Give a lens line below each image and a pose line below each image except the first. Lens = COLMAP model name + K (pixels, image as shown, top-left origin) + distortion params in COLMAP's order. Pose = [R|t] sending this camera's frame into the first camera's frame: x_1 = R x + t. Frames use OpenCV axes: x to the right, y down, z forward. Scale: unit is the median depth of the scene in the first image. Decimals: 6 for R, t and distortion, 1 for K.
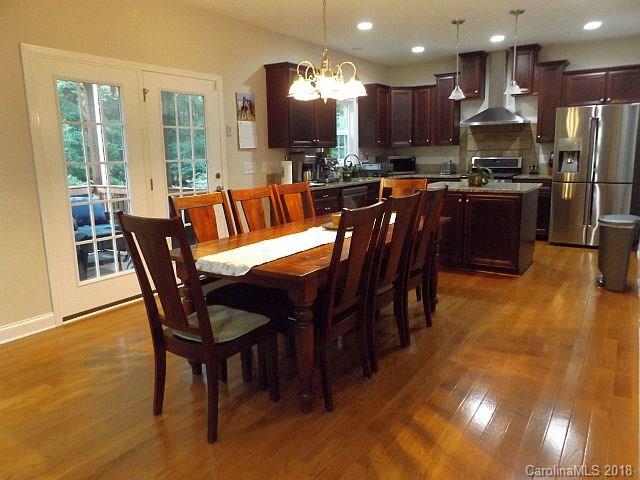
lens RADIAL K [[475.4, 0, 318.4], [0, 475.4, 243.9], [0, 0, 1]] dist [-0.013178, 0.011444]
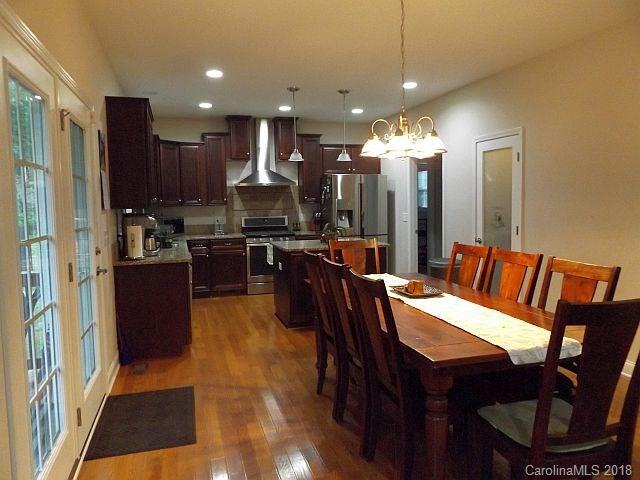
lens RADIAL K [[475.4, 0, 319.3], [0, 475.4, 235.5], [0, 0, 1]] dist [-0.013178, 0.011444]
pose [[0.650750, -0.044334, 0.757996, -0.413824], [0.151931, 0.985708, -0.072782, -0.055457], [-0.743936, 0.162526, 0.648185, 0.284032]]
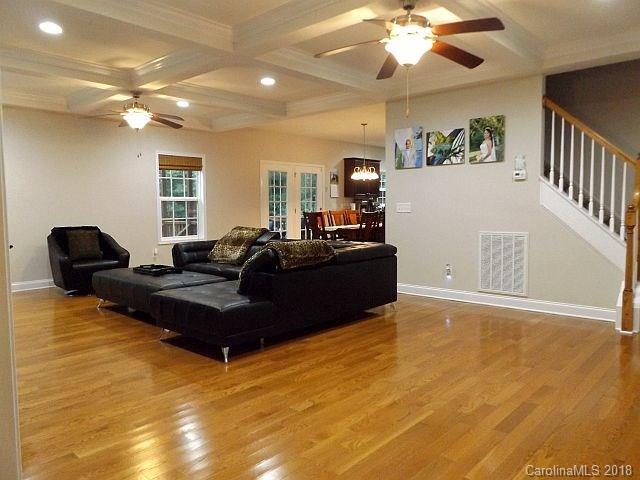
lens RADIAL K [[475.4, 0, 321.5], [0, 475.4, 237.9], [0, 0, 1]] dist [-0.013178, 0.011444]
pose [[0.987998, 0.024964, -0.152437, 0.107435], [-0.043001, 0.992294, -0.116203, 0.201574], [0.148361, 0.121363, 0.981458, -0.941076]]
